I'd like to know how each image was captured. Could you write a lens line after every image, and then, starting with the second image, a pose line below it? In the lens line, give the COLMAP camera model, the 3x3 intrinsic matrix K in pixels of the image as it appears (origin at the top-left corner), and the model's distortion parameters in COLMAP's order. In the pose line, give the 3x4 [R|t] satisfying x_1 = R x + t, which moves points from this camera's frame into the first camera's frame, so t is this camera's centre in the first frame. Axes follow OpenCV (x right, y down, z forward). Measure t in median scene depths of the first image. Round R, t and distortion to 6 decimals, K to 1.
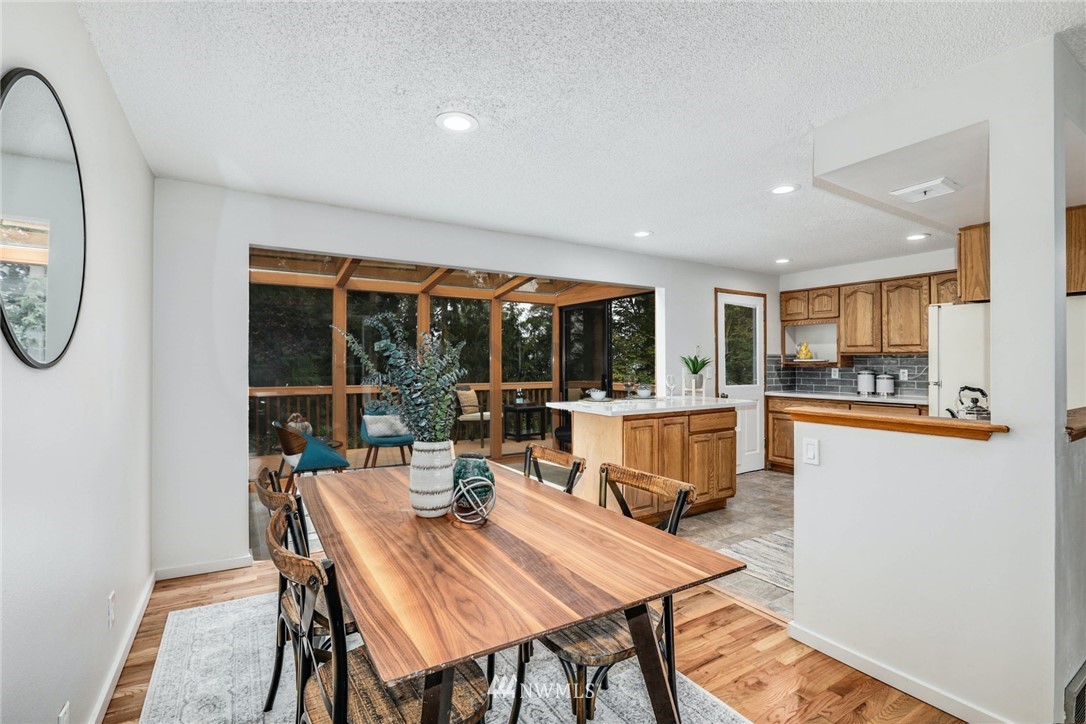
lens RADIAL K [[496.2, 0, 535.9], [0, 496.2, 360.9], [0, 0, 1]] dist [-0.039788, 0.011234]
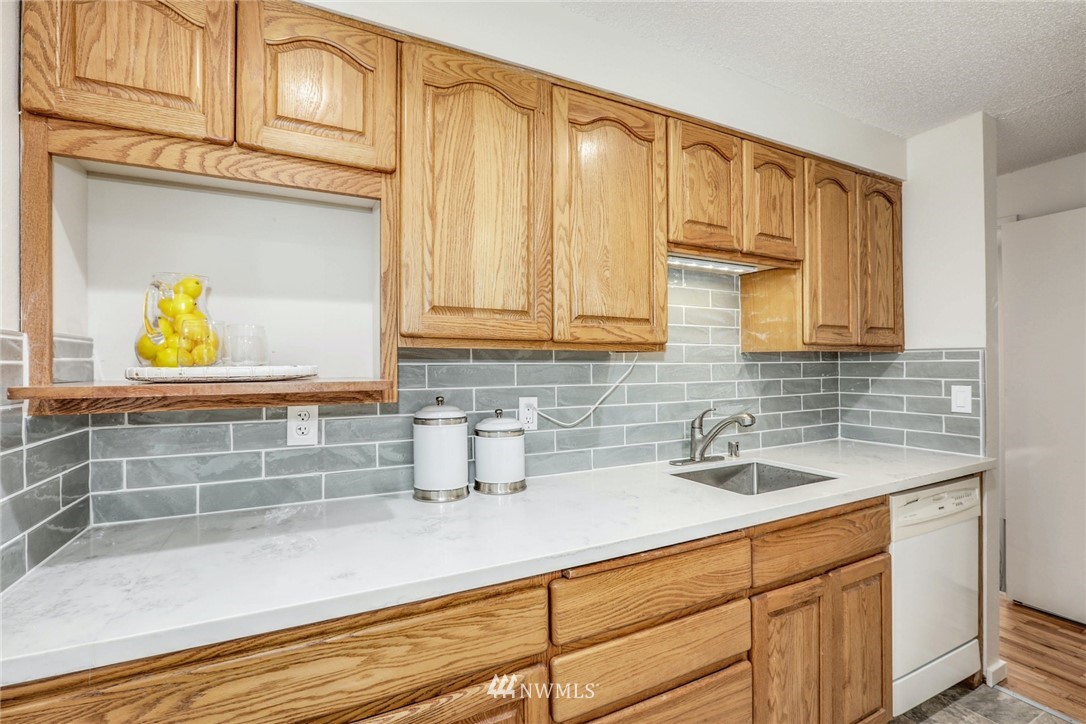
lens RADIAL K [[496.2, 0, 535.9], [0, 496.2, 360.9], [0, 0, 1]] dist [-0.039788, 0.011234]
pose [[0.088565, 0.011343, 0.996006, 0.418788], [0.000533, 0.999934, -0.011435, -0.002946], [-0.996070, 0.001543, 0.088553, 0.946163]]
